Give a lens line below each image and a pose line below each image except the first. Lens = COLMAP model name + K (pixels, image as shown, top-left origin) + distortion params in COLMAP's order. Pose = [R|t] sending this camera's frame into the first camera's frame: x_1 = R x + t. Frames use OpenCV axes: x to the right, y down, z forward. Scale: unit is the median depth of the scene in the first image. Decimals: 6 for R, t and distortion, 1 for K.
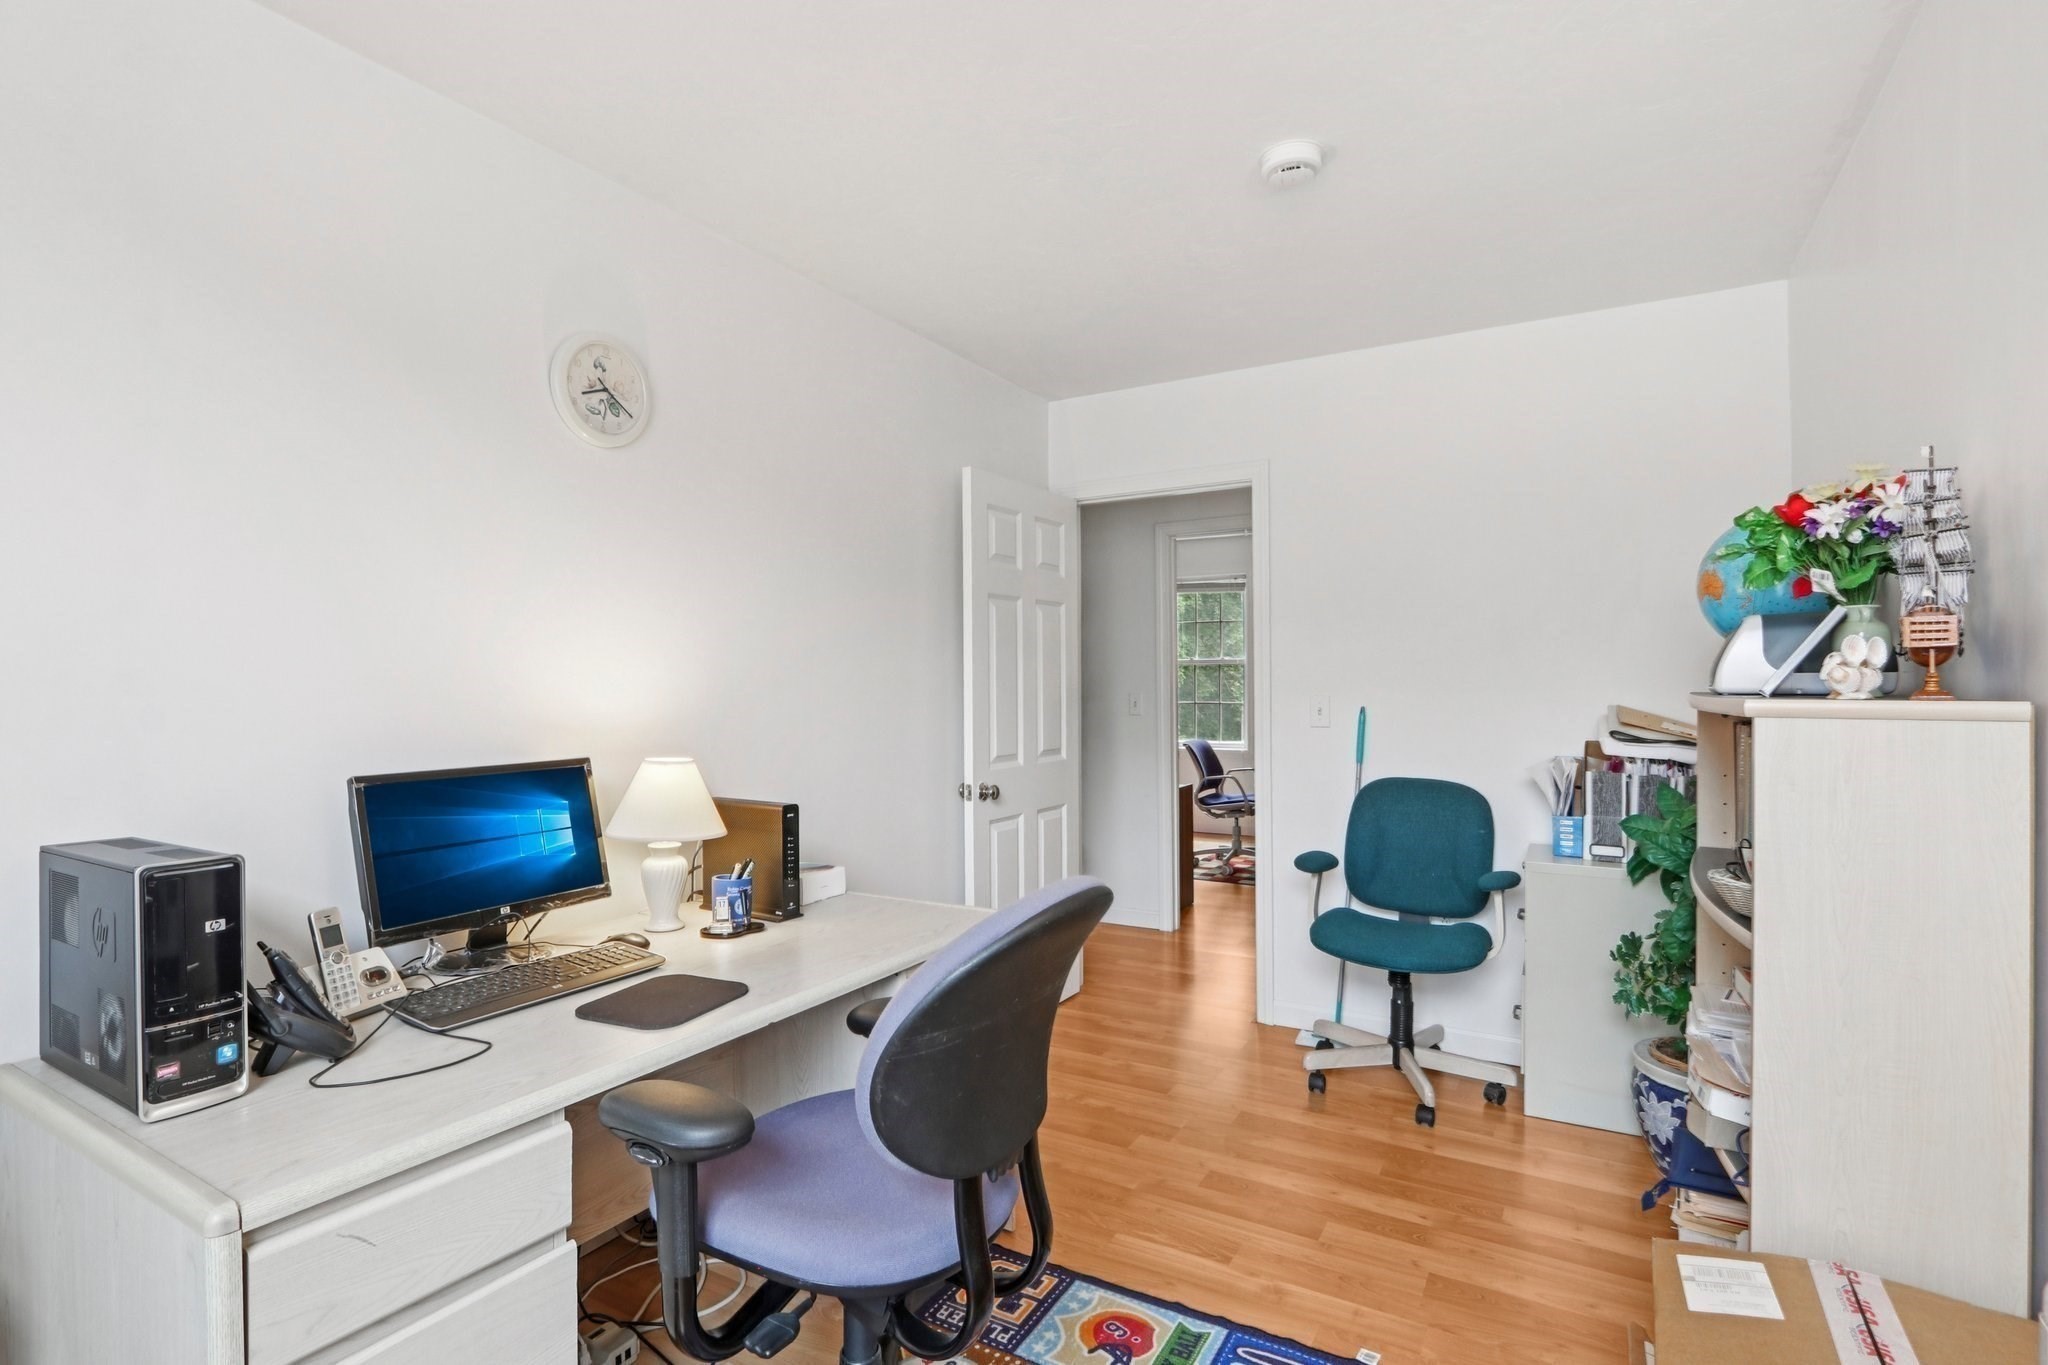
lens RADIAL K [[972.0, 0, 1026.6], [0, 972.0, 680.5], [0, 0, 1]] dist [-0.005222, -0.003876]
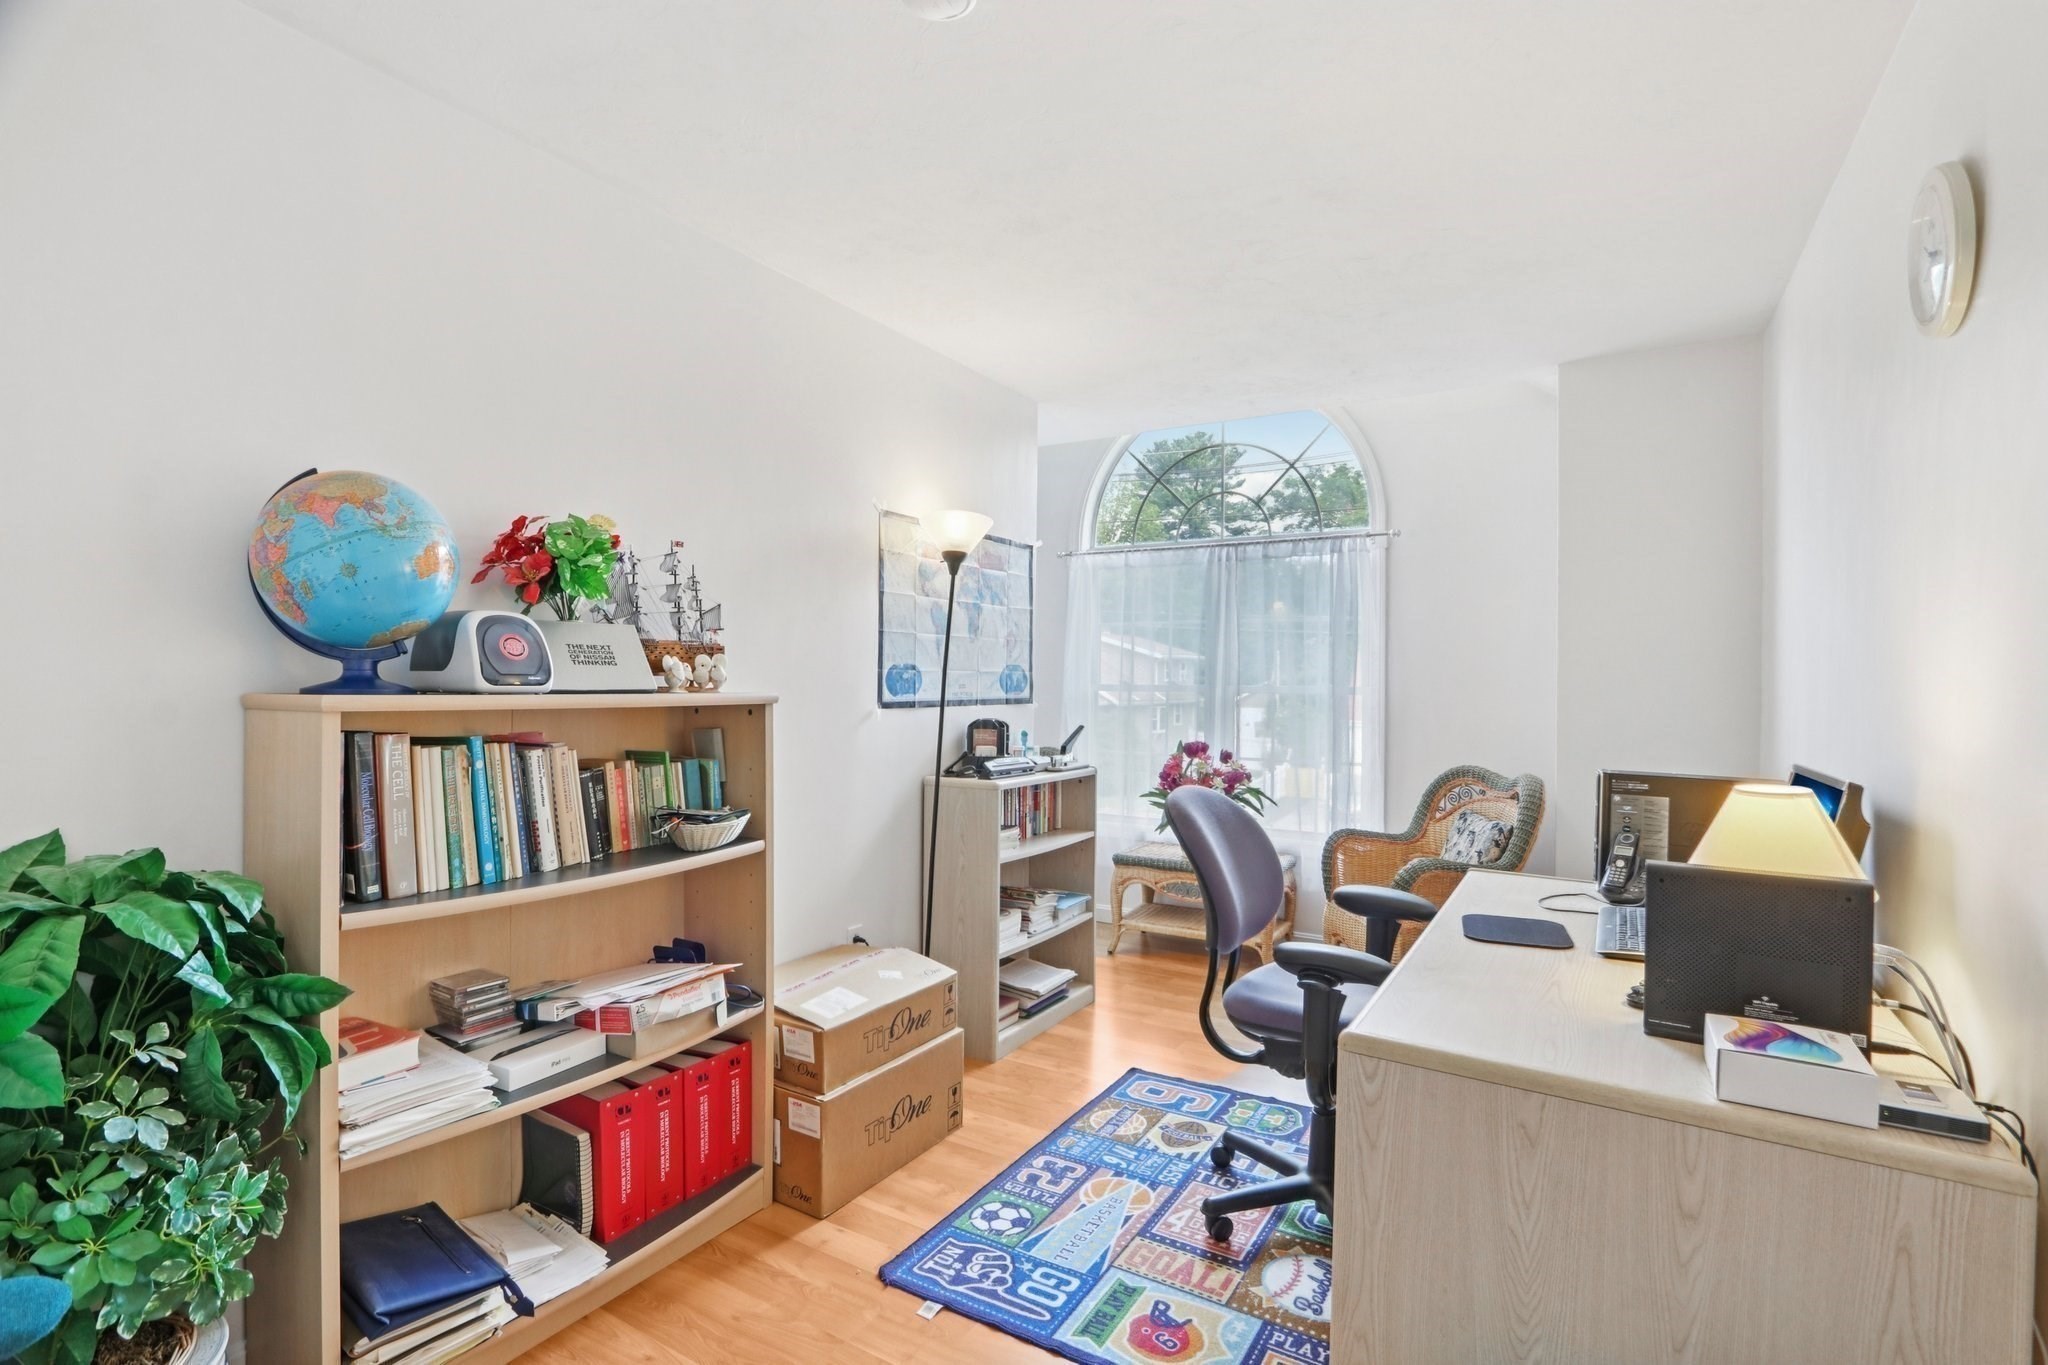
lens RADIAL K [[972.0, 0, 1022.8], [0, 972.0, 686.6], [0, 0, 1]] dist [-0.005222, -0.003876]
pose [[-0.999852, -0.004121, 0.016700, 0.228709], [-0.004042, 0.999980, 0.004769, 0.002682], [-0.016719, 0.004701, -0.999849, 2.017889]]
